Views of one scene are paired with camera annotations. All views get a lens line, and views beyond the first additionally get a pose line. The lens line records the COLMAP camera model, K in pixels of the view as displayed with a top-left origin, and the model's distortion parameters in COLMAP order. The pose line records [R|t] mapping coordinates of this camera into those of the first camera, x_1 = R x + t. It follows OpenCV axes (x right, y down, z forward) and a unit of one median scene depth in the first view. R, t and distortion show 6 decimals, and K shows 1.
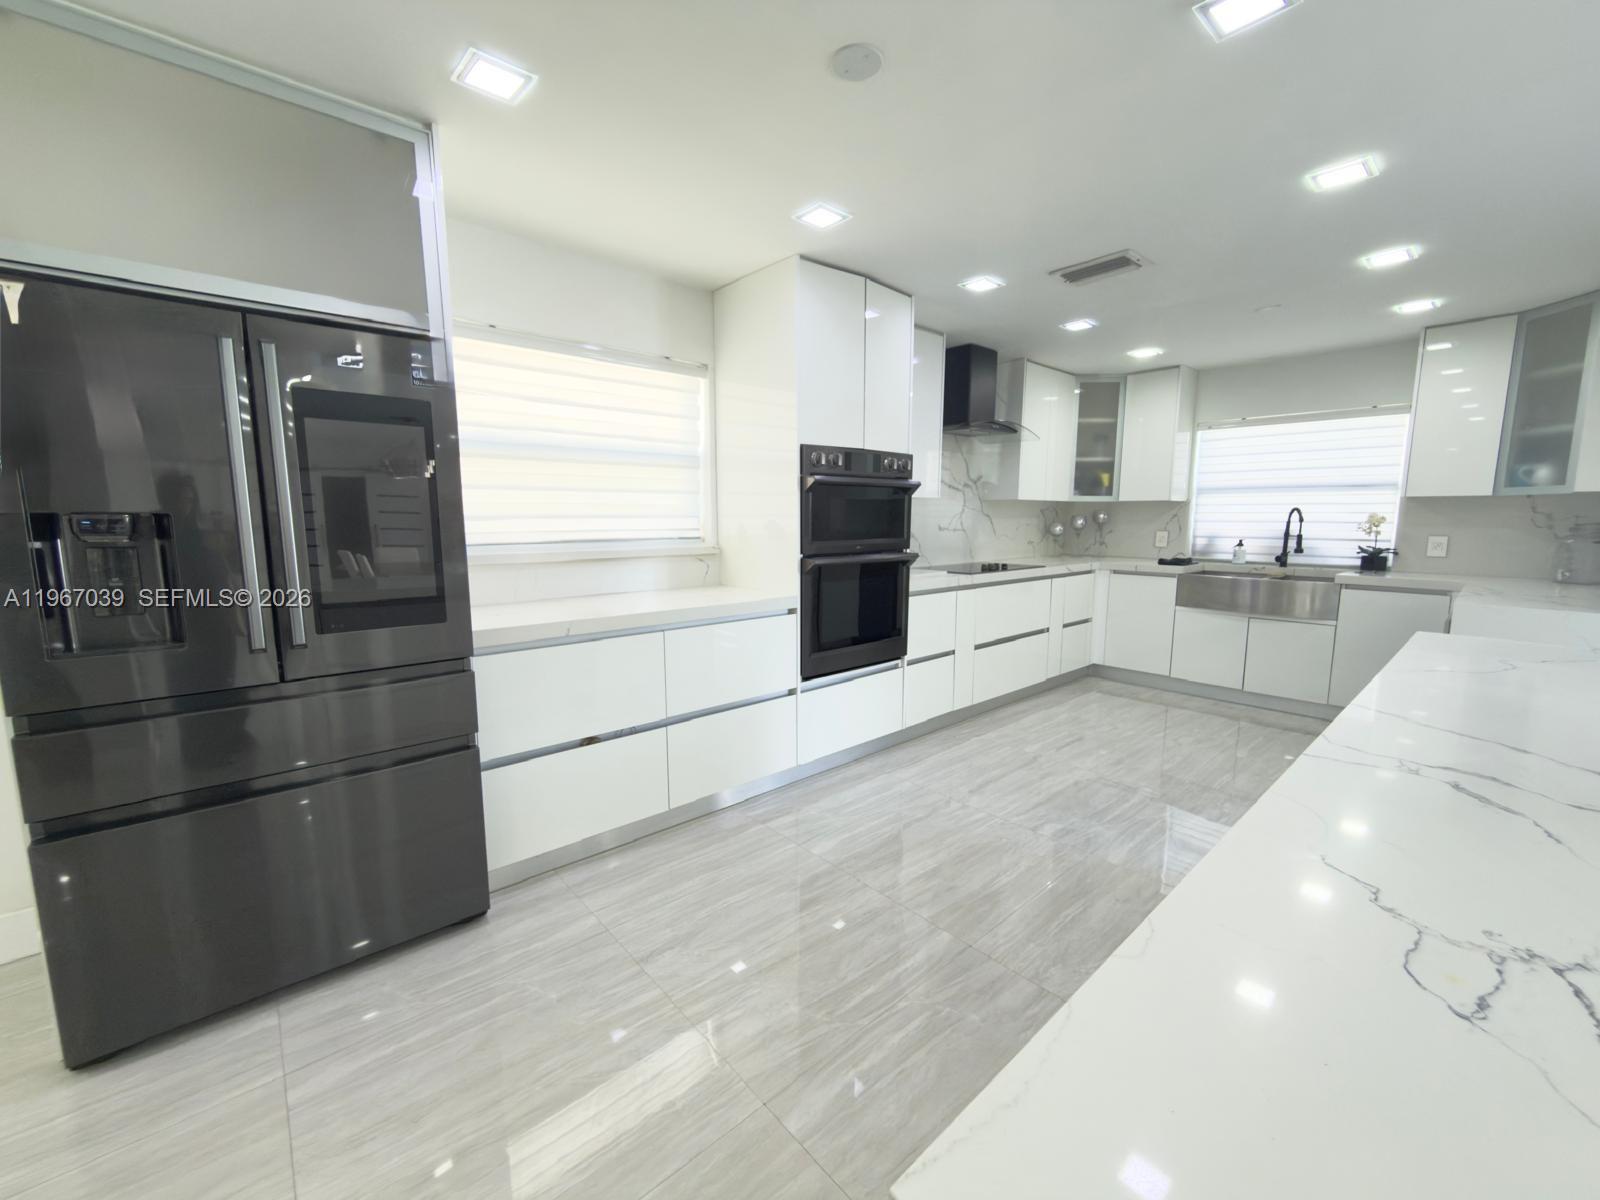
lens RADIAL K [[638.4, 0, 801.6], [0, 638.4, 601.5], [0, 0, 1]] dist [-0.000505, -0.000022]
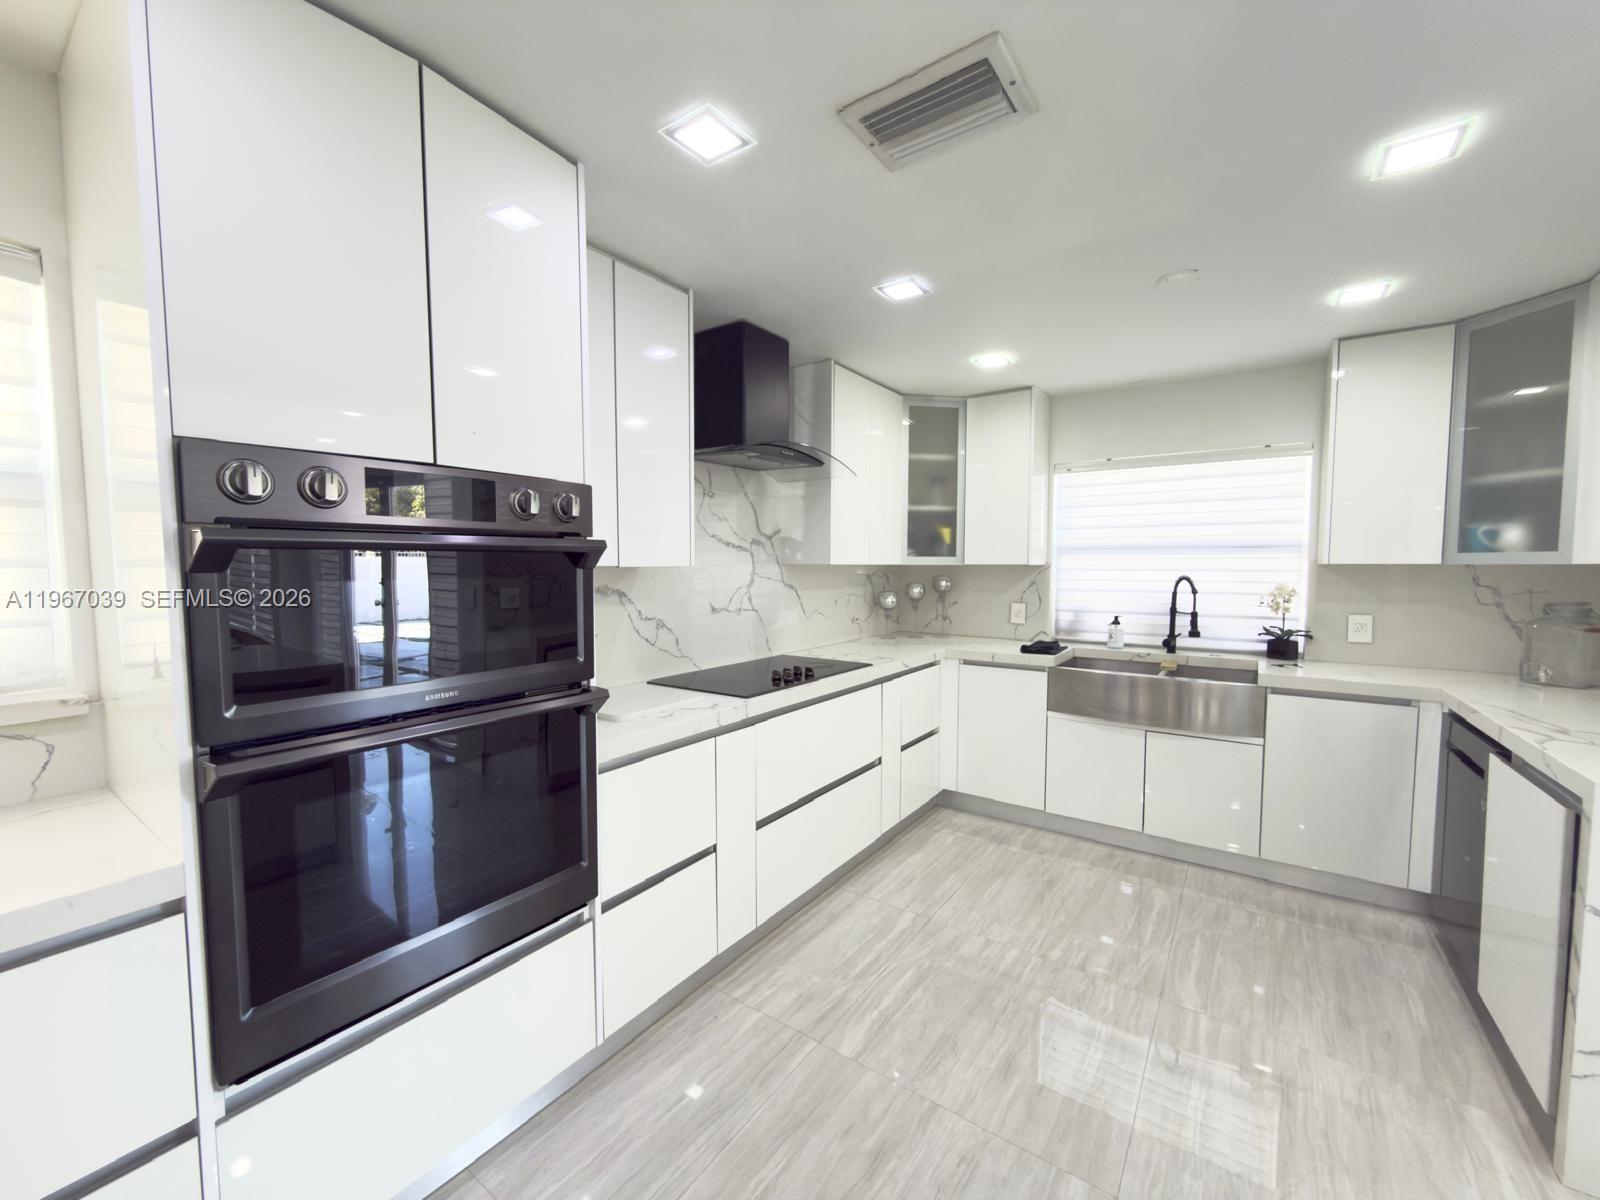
lens RADIAL K [[638.4, 0, 803.6], [0, 638.4, 602.2], [0, 0, 1]] dist [-0.000505, -0.000022]
pose [[0.972247, -0.015507, 0.233443, 0.178740], [0.032931, 0.996938, -0.070927, -0.084874], [-0.231628, 0.076646, 0.969780, 0.415011]]
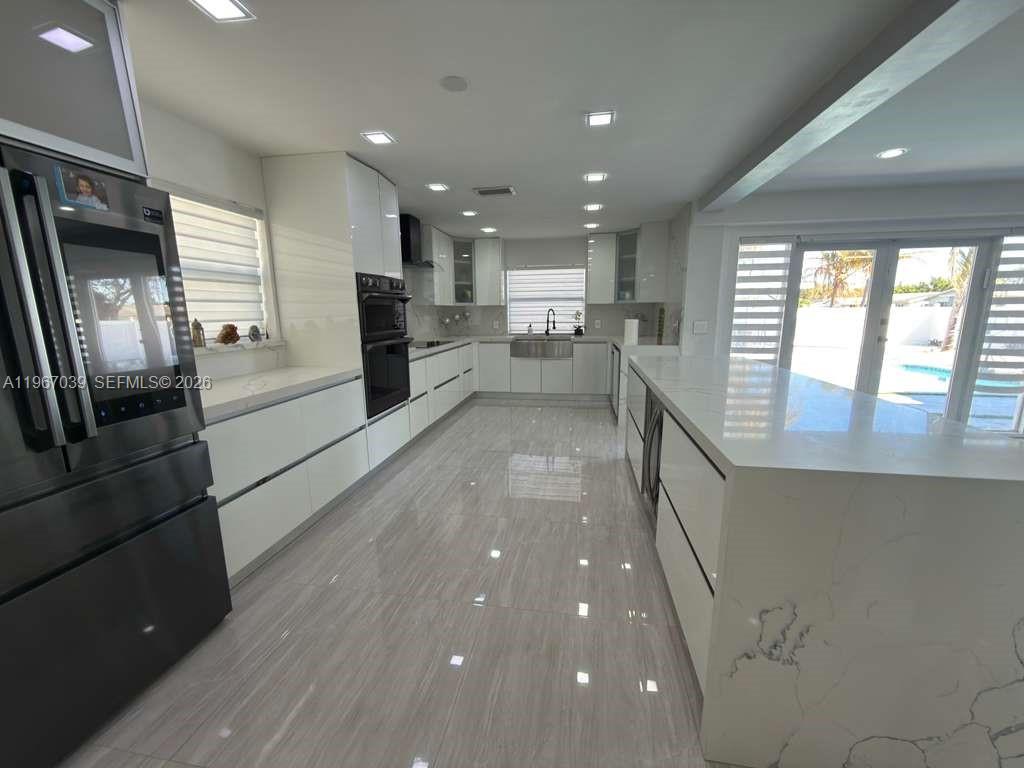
lens RADIAL K [[408.6, 0, 512.4], [0, 408.6, 383.7], [0, 0, 1]] dist [-0.000505, -0.000022]
pose [[0.780154, -0.120594, 0.613854, -0.253999], [0.096771, 0.992697, 0.072033, -0.003797], [-0.618058, 0.003207, 0.786126, -0.034210]]
